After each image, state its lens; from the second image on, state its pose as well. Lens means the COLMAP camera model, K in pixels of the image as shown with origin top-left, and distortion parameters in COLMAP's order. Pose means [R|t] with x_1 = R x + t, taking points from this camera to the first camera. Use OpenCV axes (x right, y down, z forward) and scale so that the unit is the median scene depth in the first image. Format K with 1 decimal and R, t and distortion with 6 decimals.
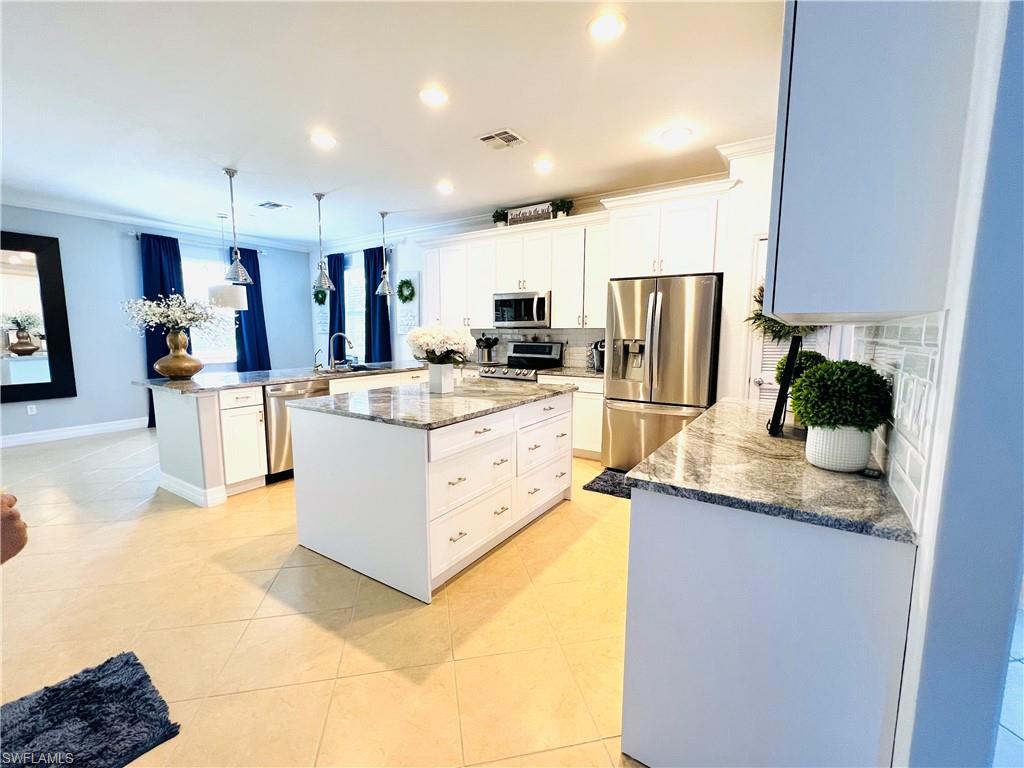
lens RADIAL K [[439.2, 0, 512.0], [0, 439.2, 384.0], [0, 0, 1]] dist [-0.000895, 0.000049]
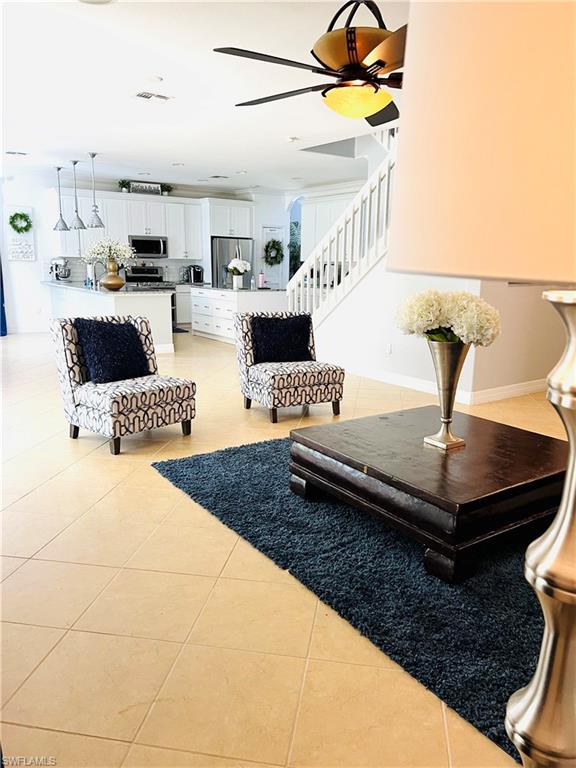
lens RADIAL K [[577.3, 0, 288.0], [0, 577.3, 384.0], [0, 0, 1]] dist [0.052152, -0.002053]
pose [[0.368859, -0.193589, 0.909102, -1.873474], [0.094209, 0.980820, 0.170637, 0.014032], [-0.924699, 0.022705, 0.380022, -0.311984]]
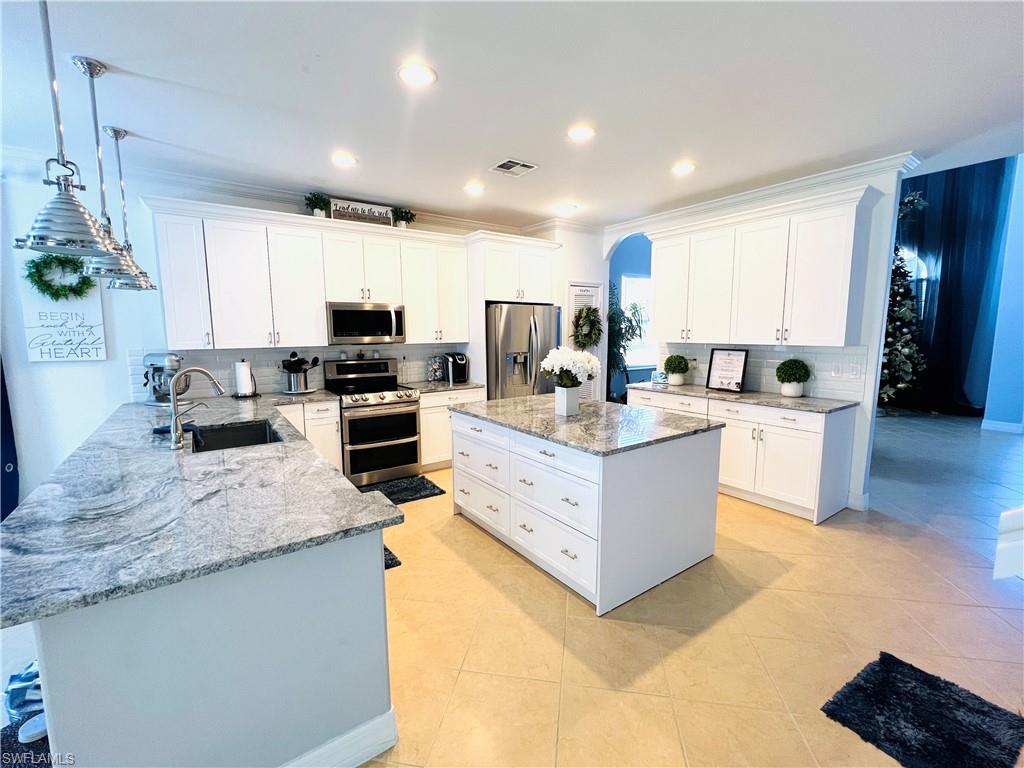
lens RADIAL K [[439.2, 0, 512.0], [0, 439.2, 384.0], [0, 0, 1]] dist [-0.000895, 0.000049]
pose [[0.364735, -0.116876, 0.923747, -0.674422], [0.116026, 0.990063, 0.079455, -0.086759], [-0.923854, 0.078199, 0.374671, 0.426467]]
